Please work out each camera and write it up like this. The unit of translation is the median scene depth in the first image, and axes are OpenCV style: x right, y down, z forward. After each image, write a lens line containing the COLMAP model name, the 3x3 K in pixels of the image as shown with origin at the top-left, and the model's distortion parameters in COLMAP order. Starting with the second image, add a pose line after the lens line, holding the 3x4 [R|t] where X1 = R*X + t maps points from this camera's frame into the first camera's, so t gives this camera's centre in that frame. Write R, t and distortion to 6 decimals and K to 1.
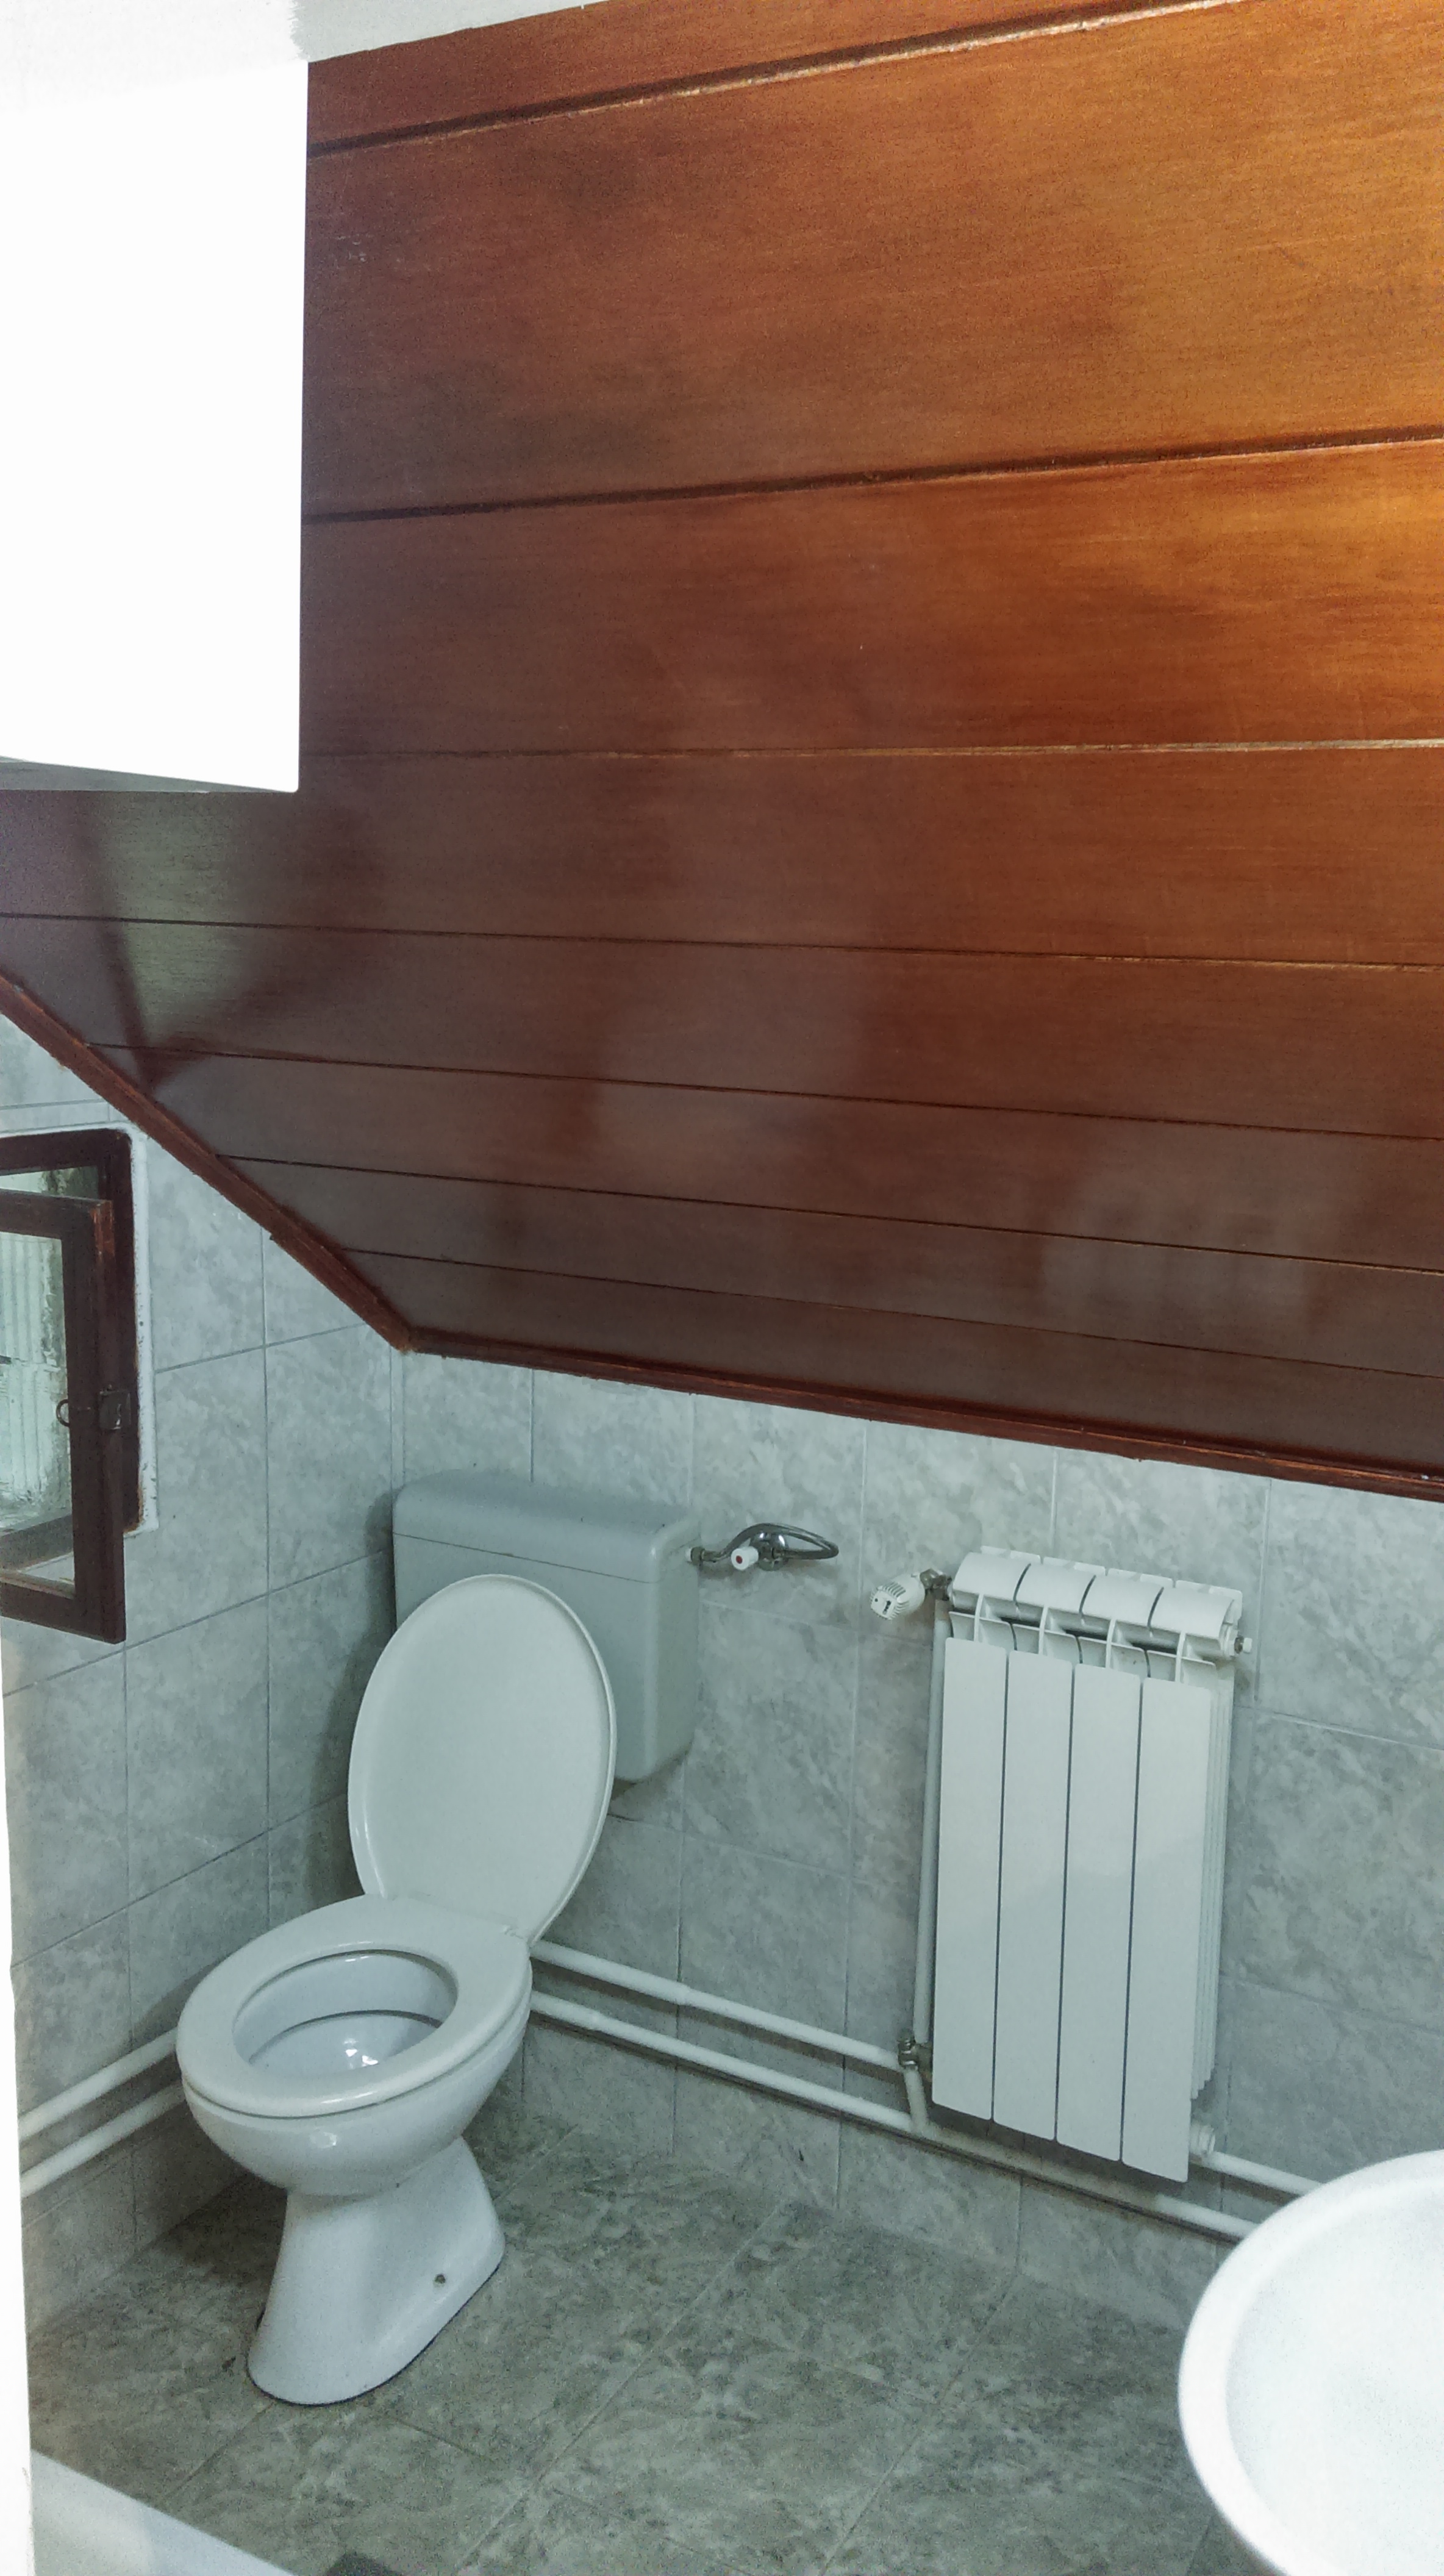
lens RADIAL K [[2089.3, 0, 722.0], [0, 2089.3, 1288.0], [0, 0, 1]] dist [0.109273, -0.175412]
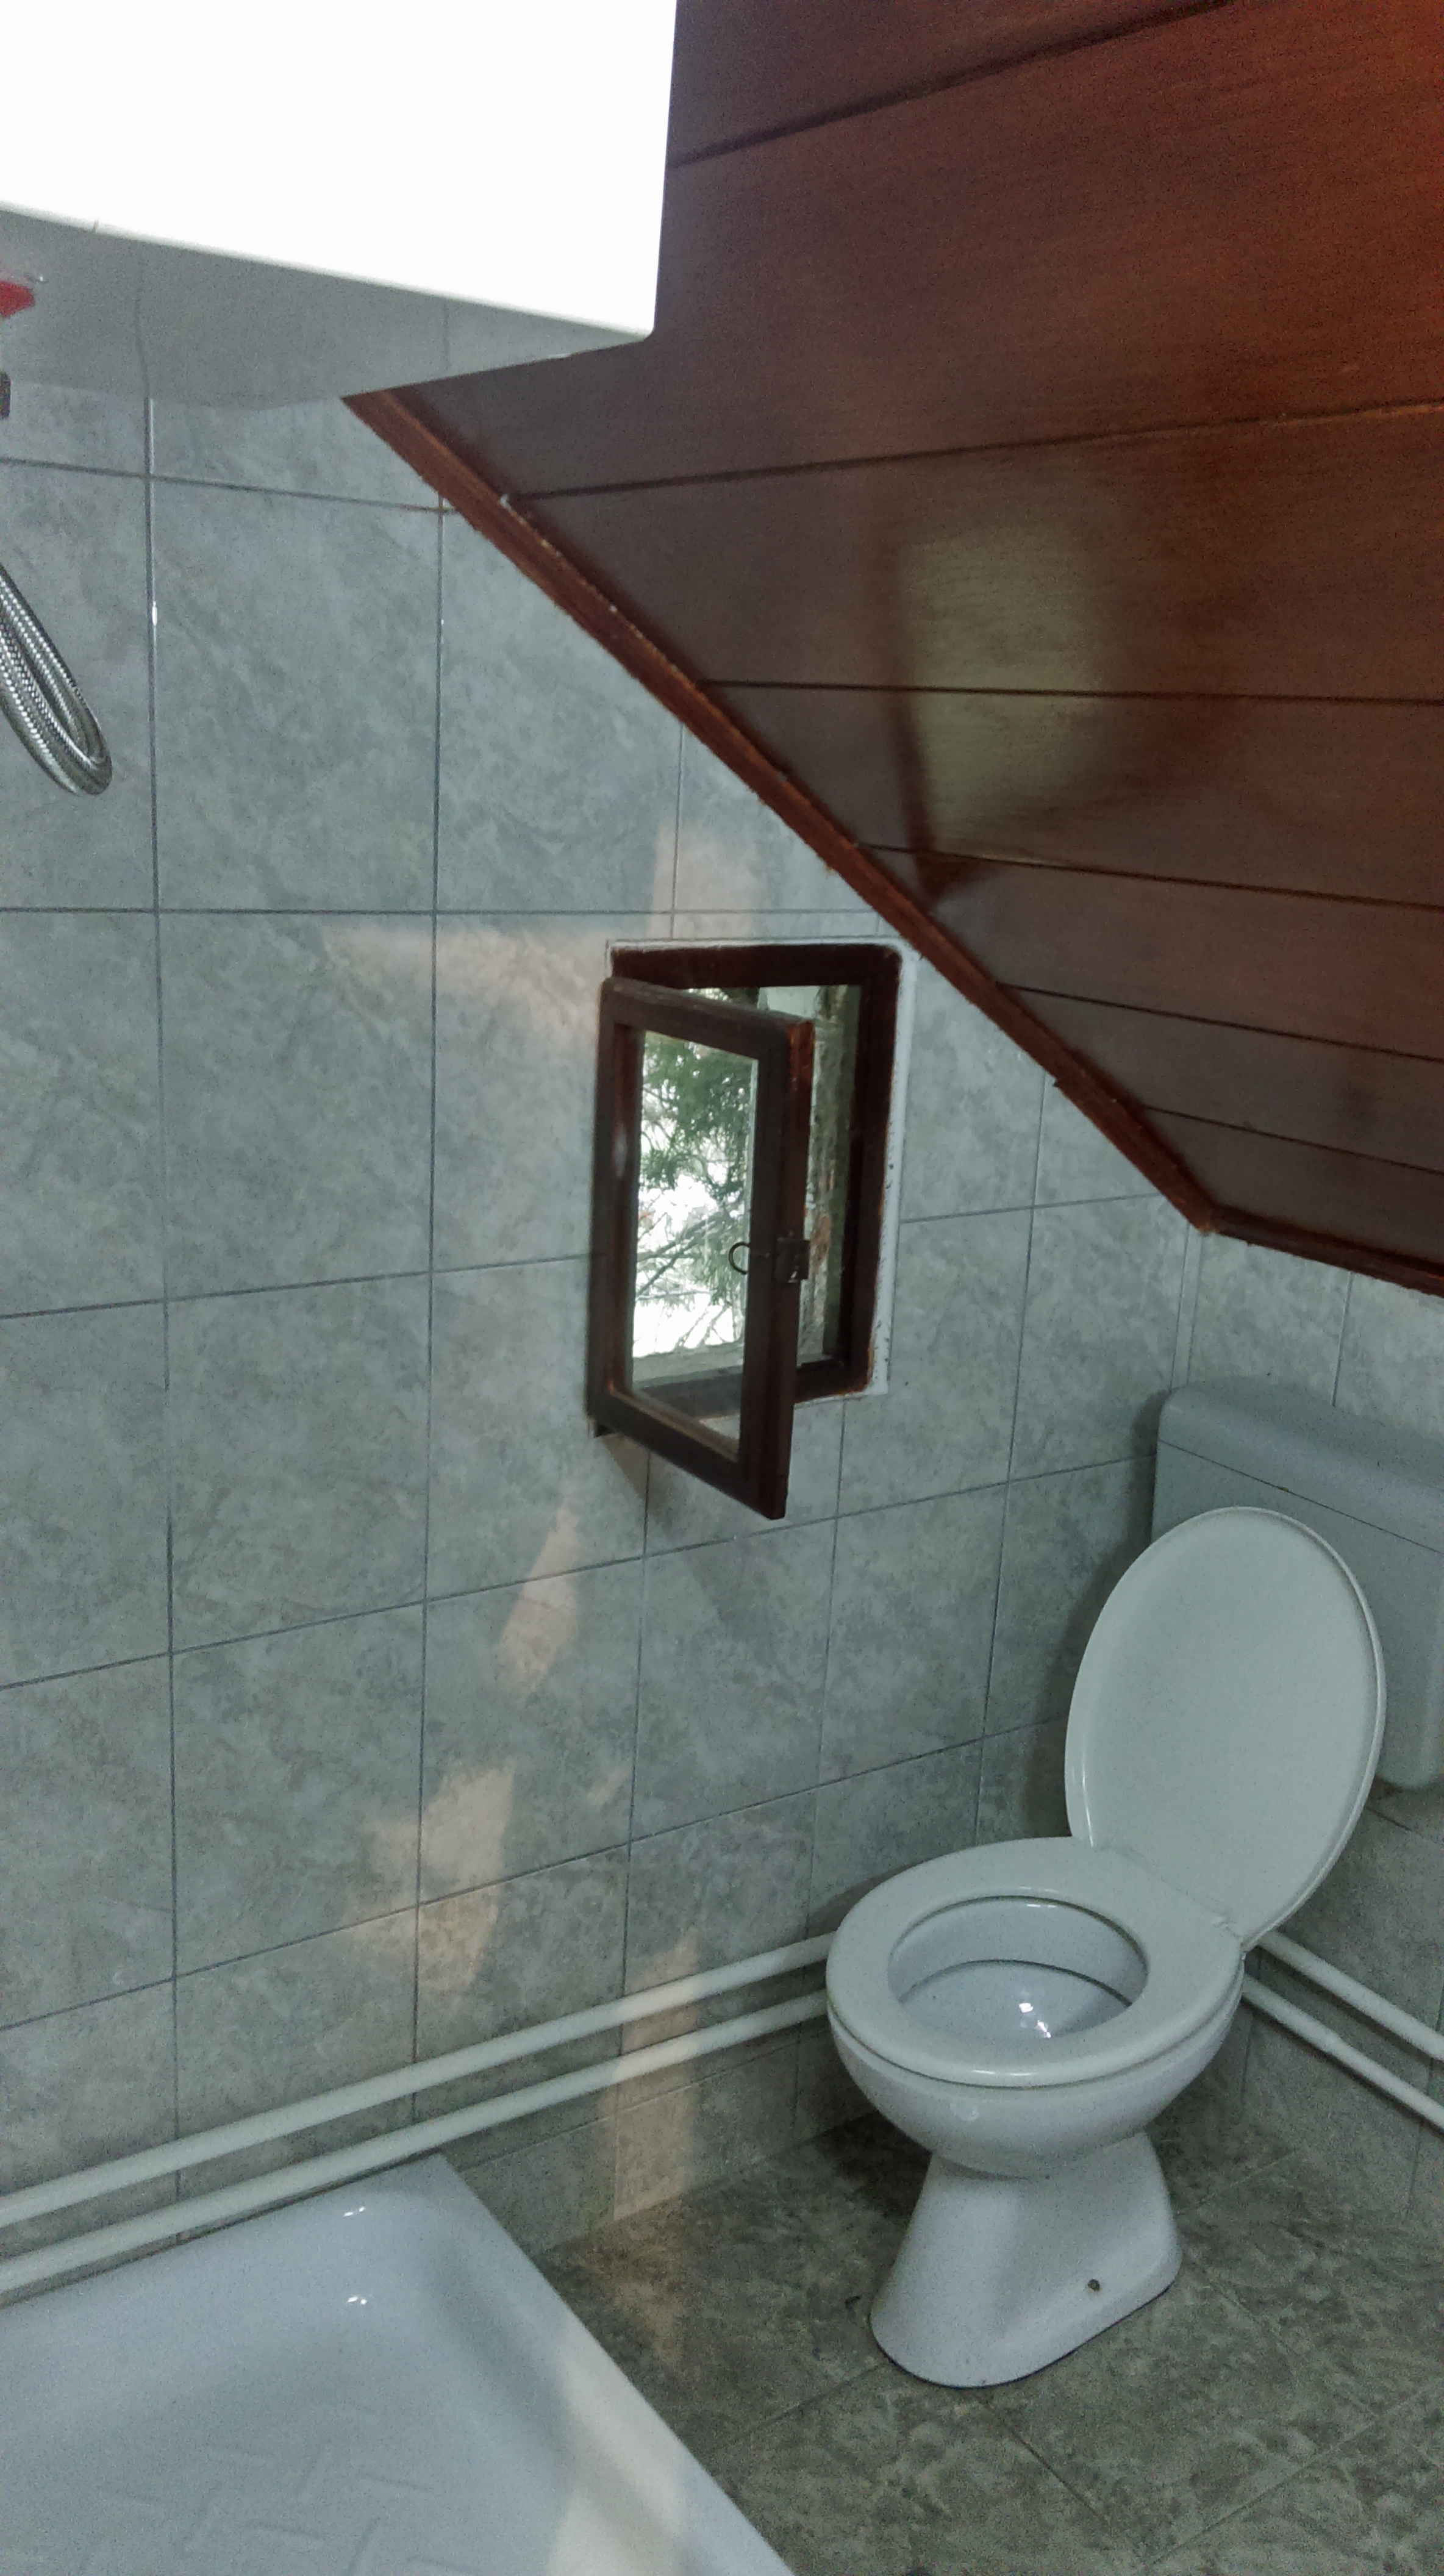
lens RADIAL K [[2110.9, 0, 769.3], [0, 2110.9, 1300.1], [0, 0, 1]] dist [0.091710, -0.107497]
pose [[0.902340, 0.137206, -0.408605, 0.049077], [-0.106732, 0.989585, 0.096593, -0.007392], [0.417602, -0.043549, 0.907586, 0.145016]]
